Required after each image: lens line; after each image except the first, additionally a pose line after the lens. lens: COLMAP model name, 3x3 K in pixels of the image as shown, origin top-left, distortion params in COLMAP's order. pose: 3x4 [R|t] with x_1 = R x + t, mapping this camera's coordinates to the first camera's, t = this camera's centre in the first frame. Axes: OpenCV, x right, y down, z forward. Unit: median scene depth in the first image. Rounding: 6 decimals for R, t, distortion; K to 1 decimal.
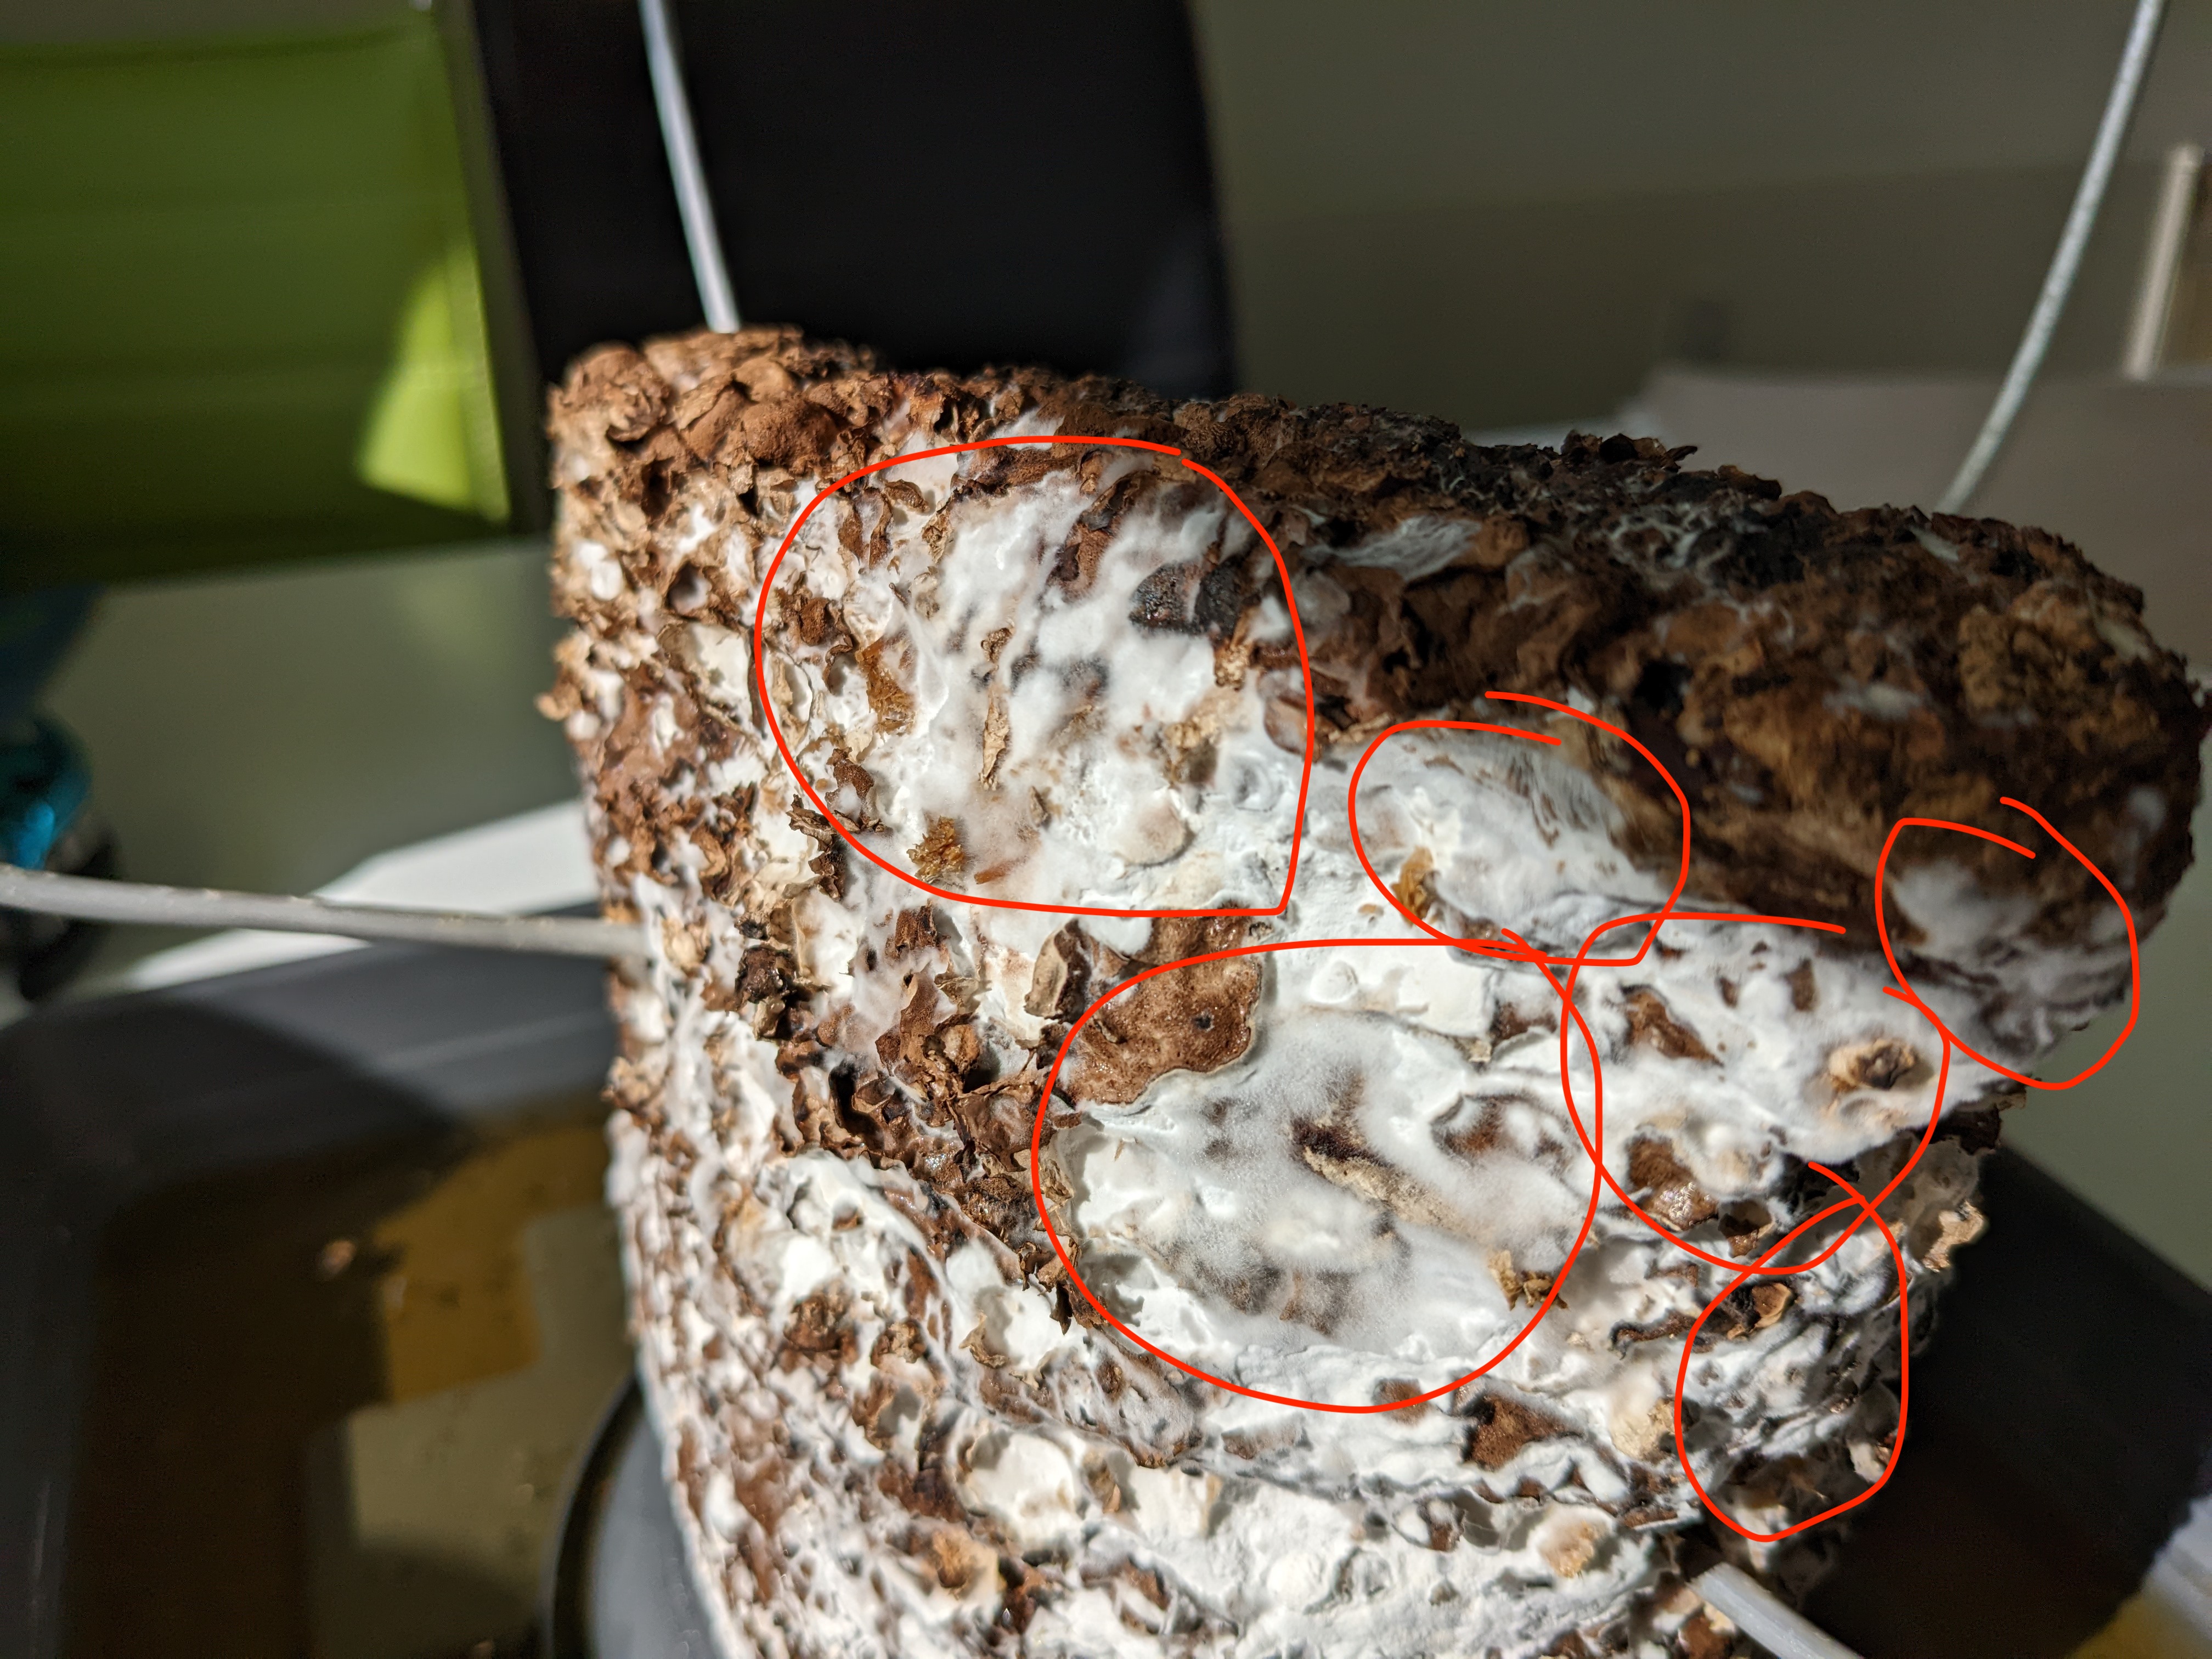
lens RADIAL K [[1739.4, 0, 1106.0], [0, 1739.4, 829.5], [0, 0, 1]] dist [0.102974, -0.269758]
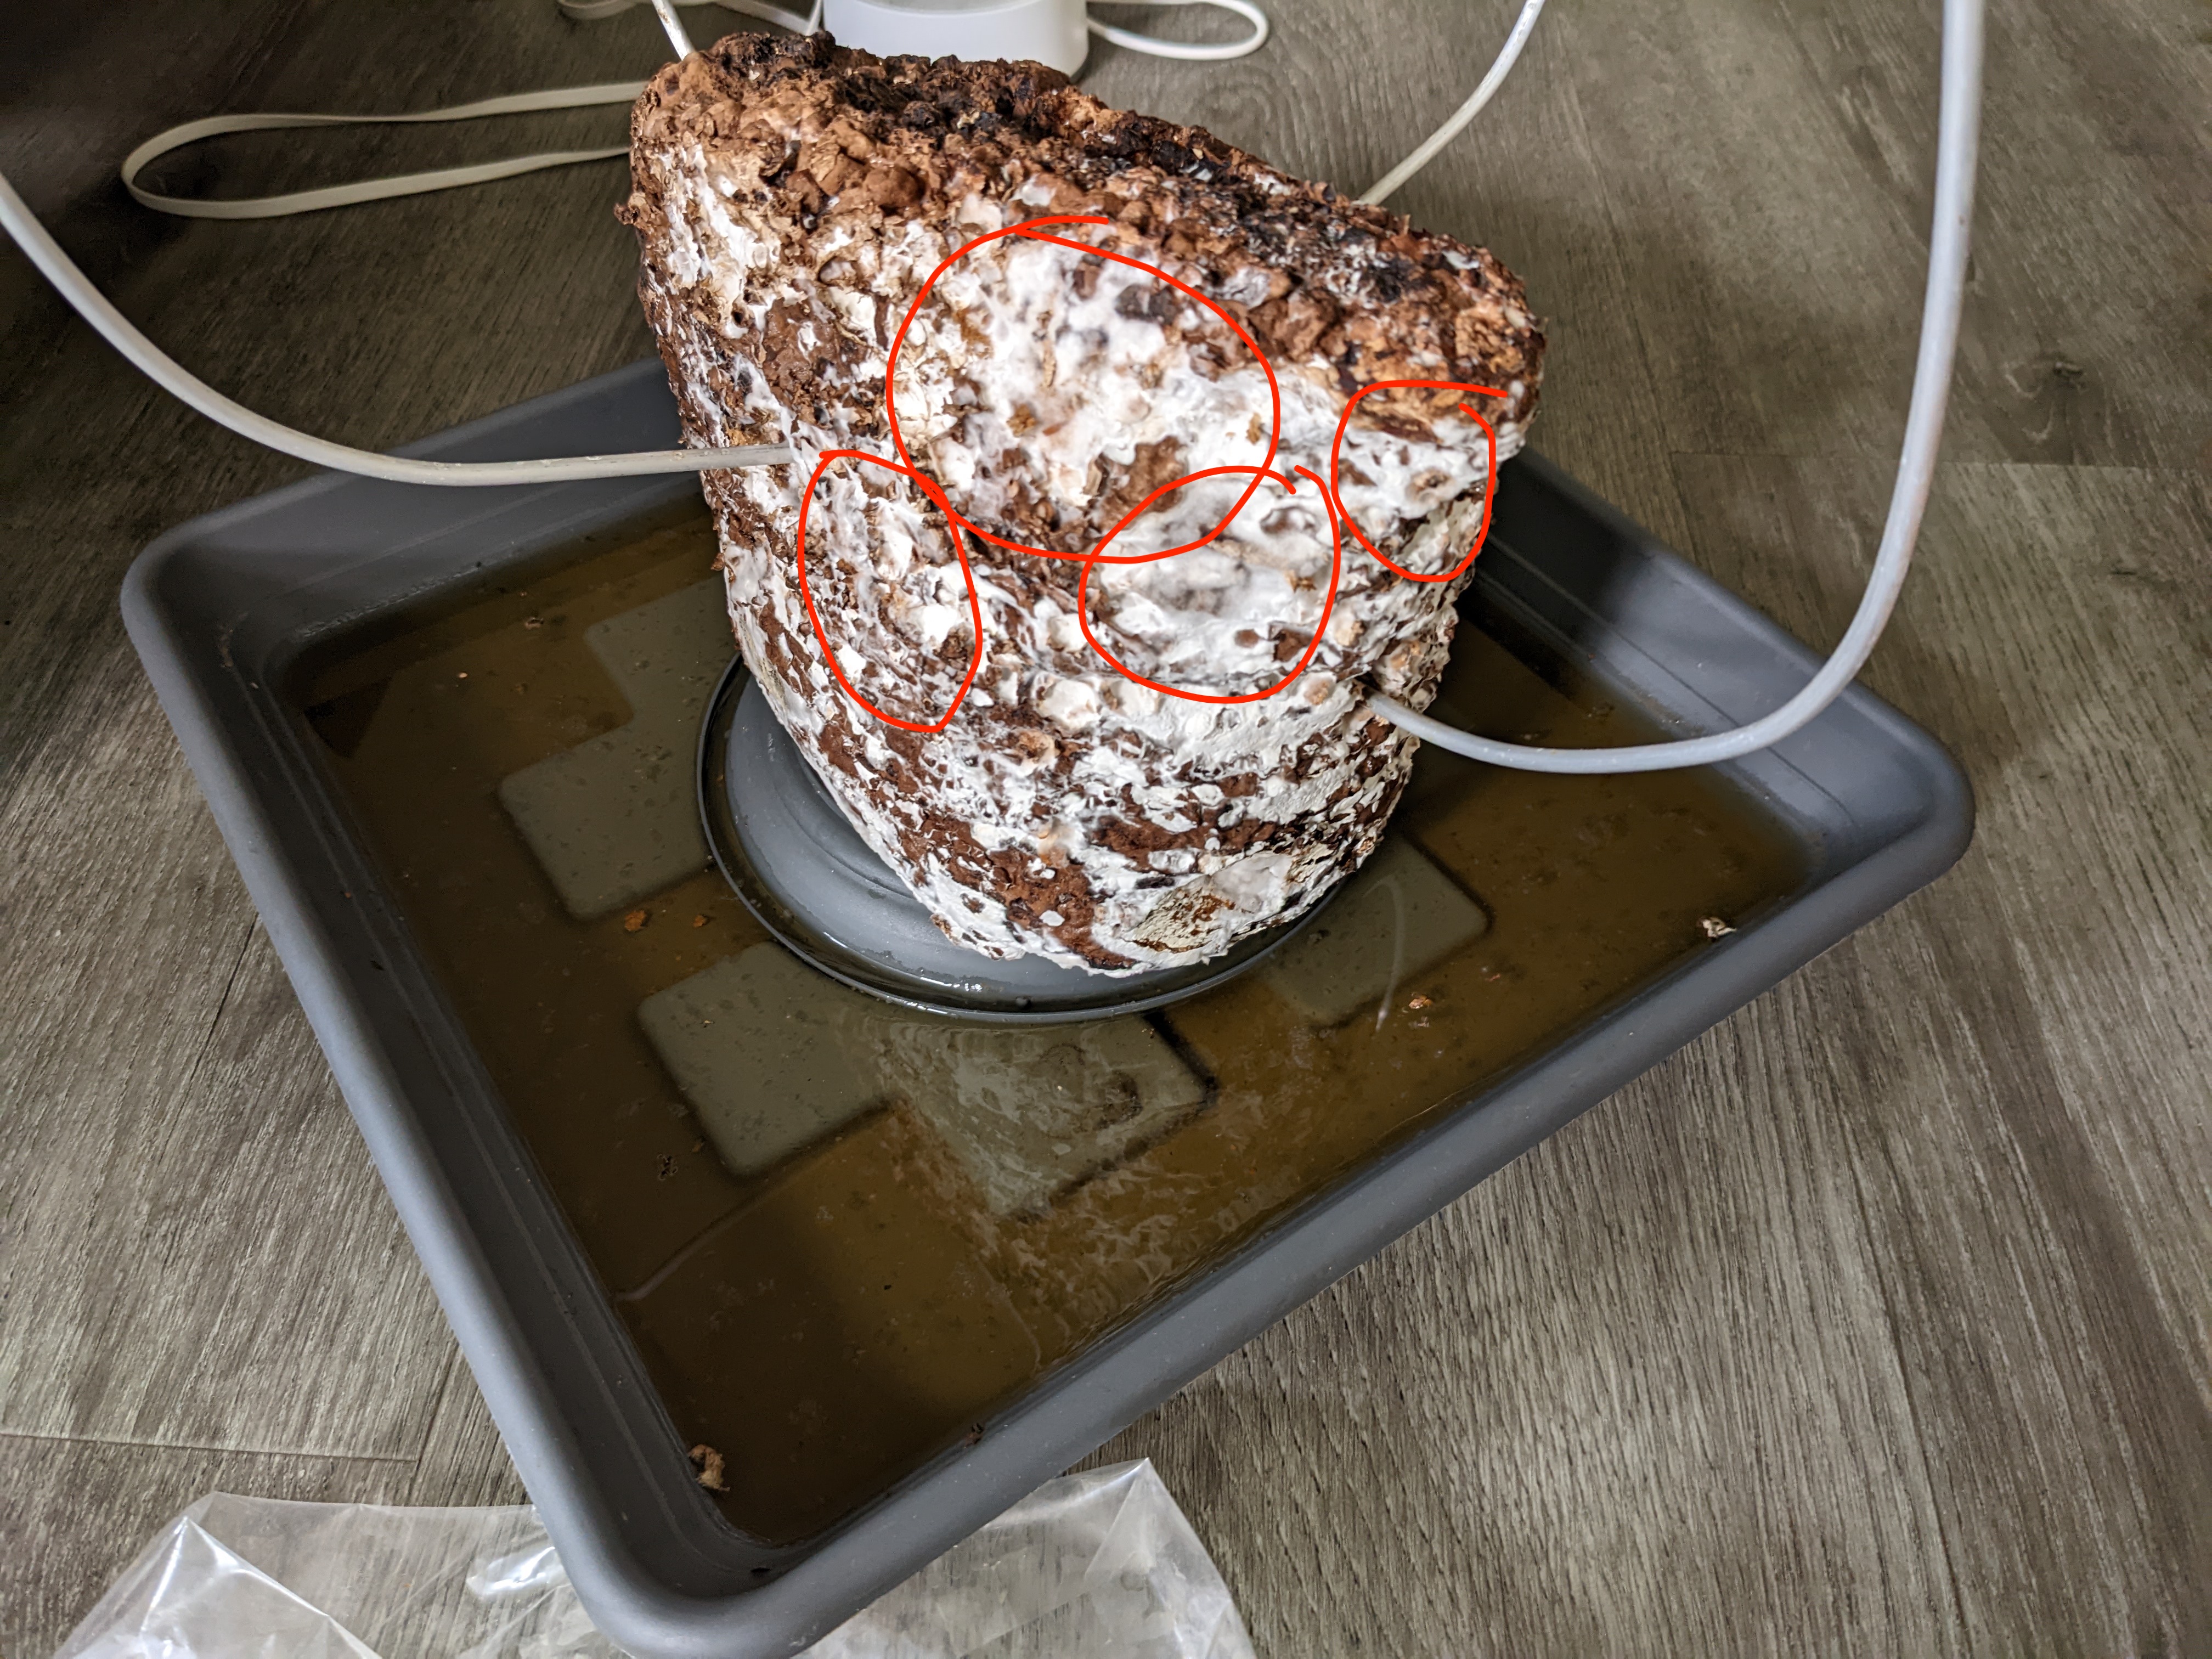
lens RADIAL K [[1739.4, 0, 1106.0], [0, 1739.4, 829.5], [0, 0, 1]] dist [0.102974, -0.269758]
pose [[0.976884, -0.153053, 0.149240, -0.397035], [0.086893, 0.922154, 0.376937, -0.326386], [-0.195313, -0.355256, 0.914137, -1.161468]]
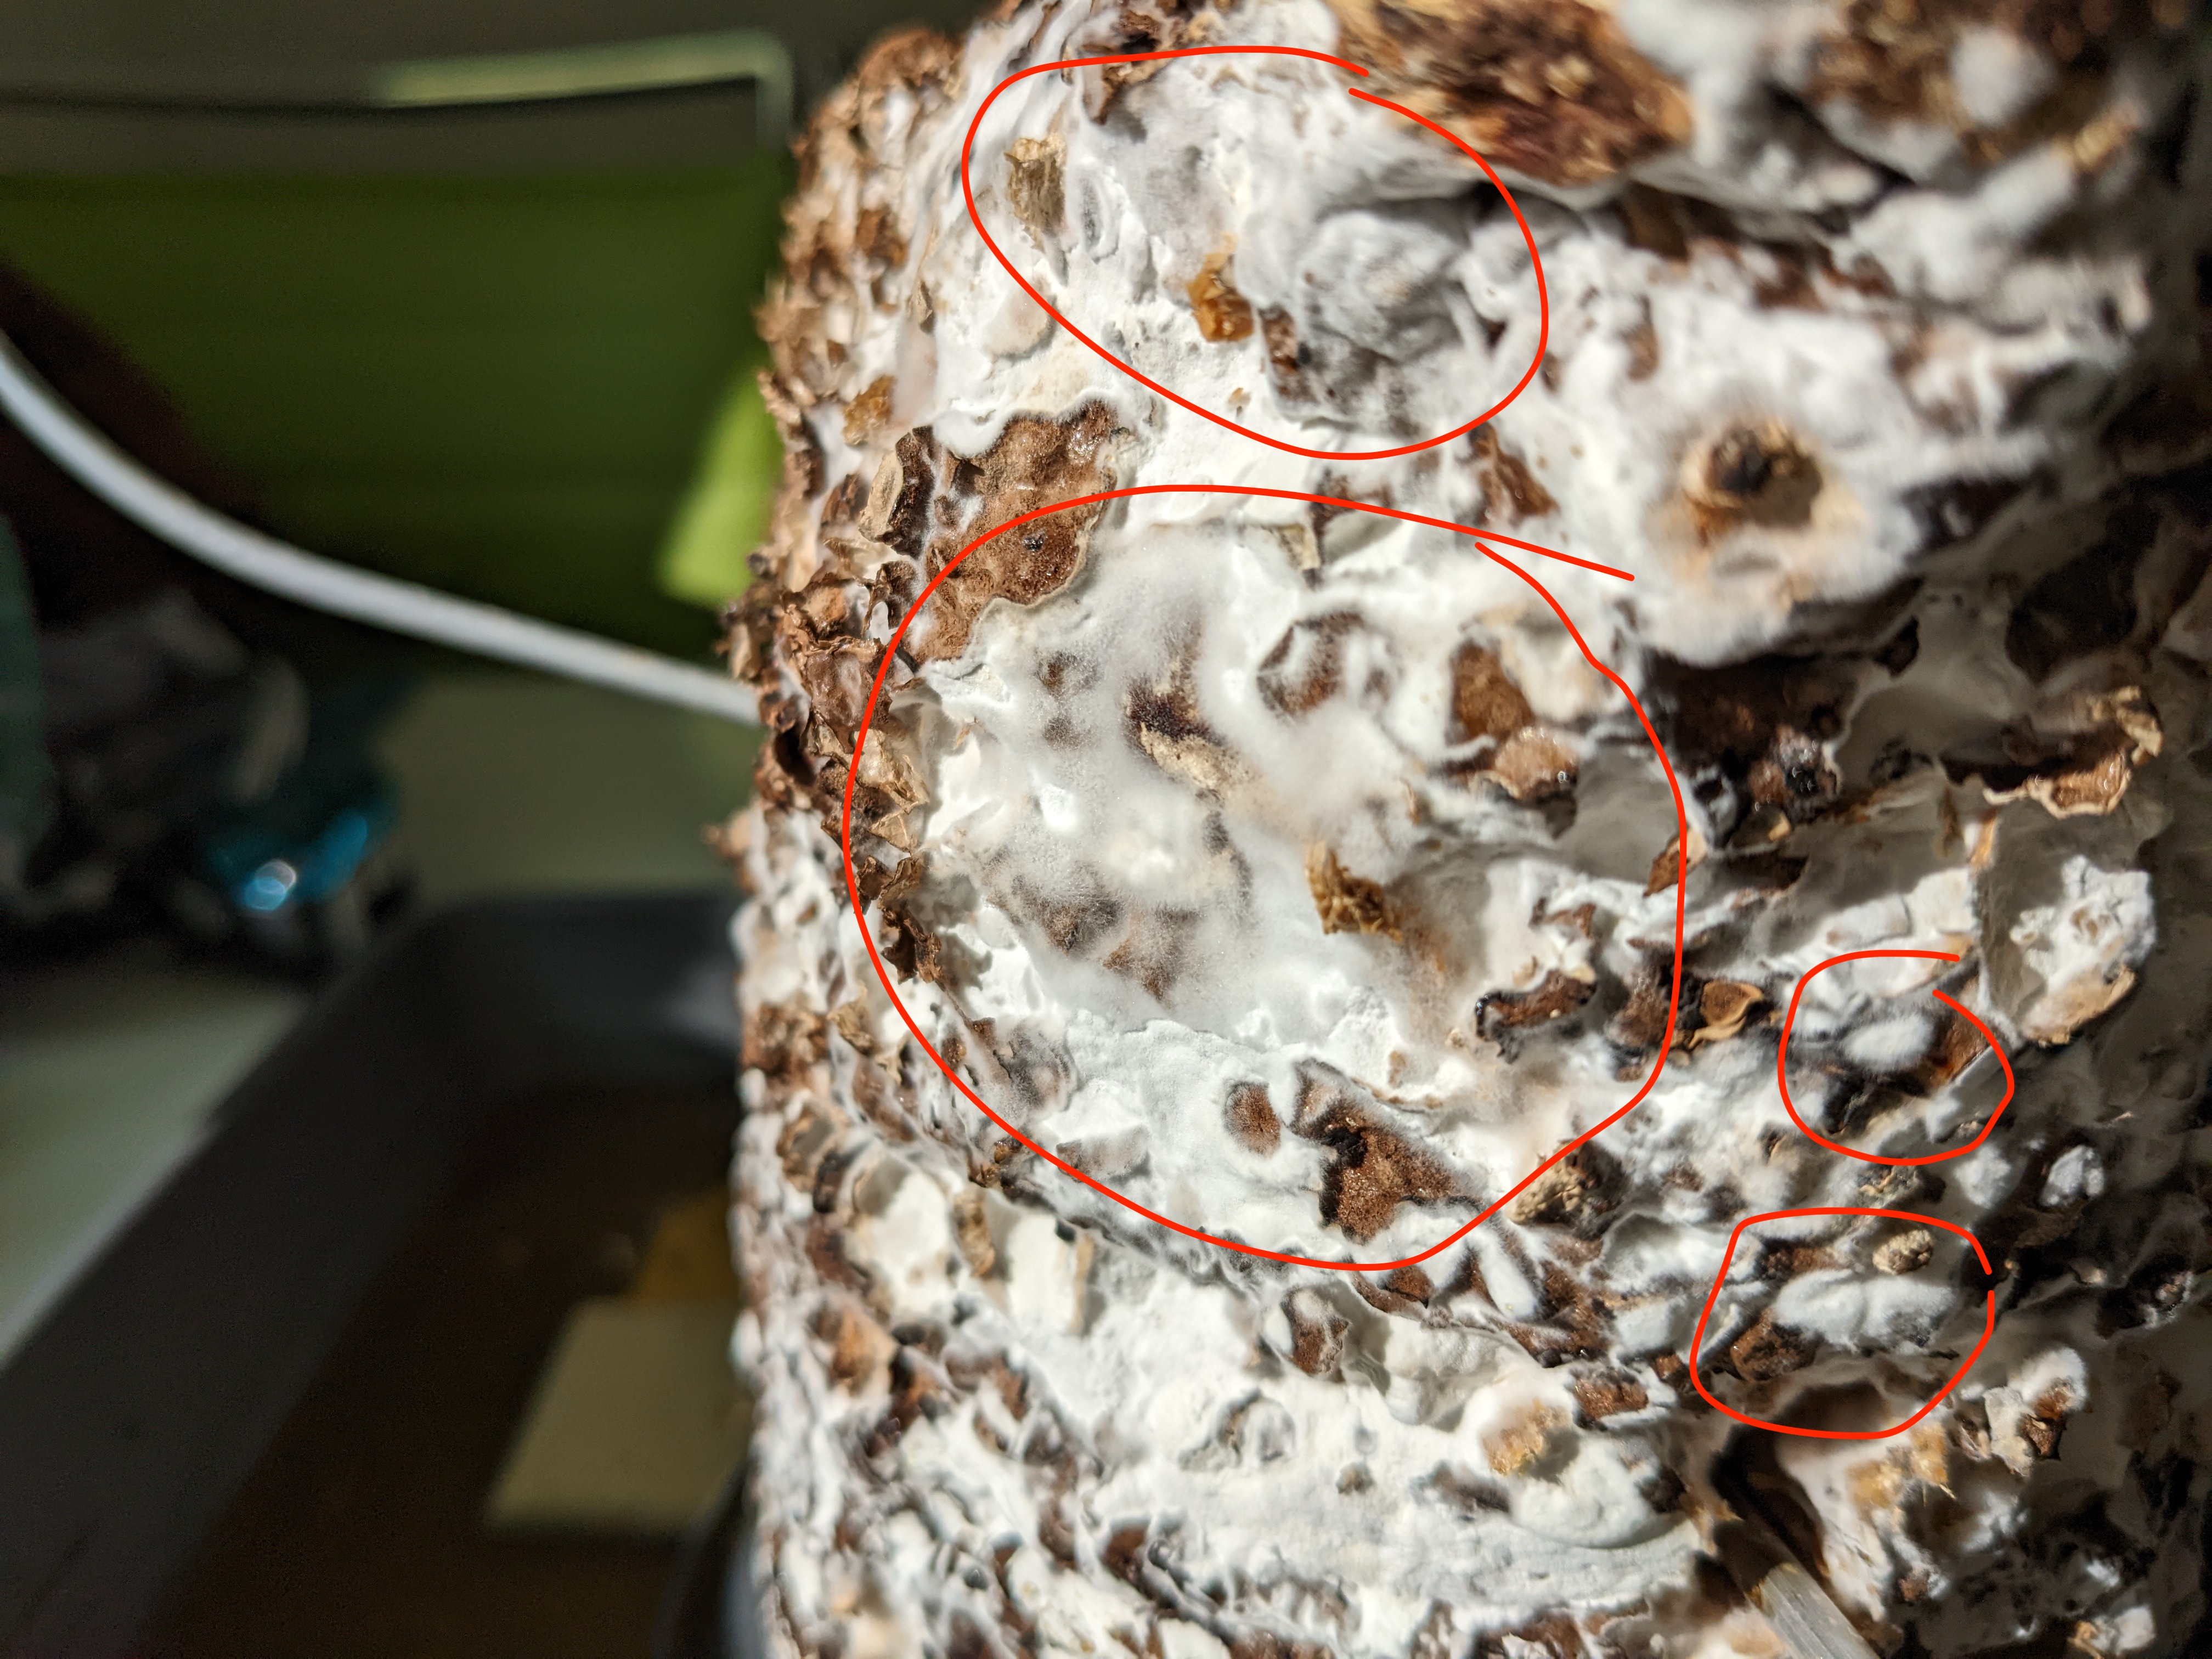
lens RADIAL K [[1791.0, 0, 1168.9], [0, 1791.0, 834.3], [0, 0, 1]] dist [0.109486, -0.512962]
pose [[0.928531, 0.125271, -0.349482, 0.389135], [-0.174613, 0.978093, -0.113330, 0.301886], [0.327629, 0.166255, 0.930064, 0.257768]]
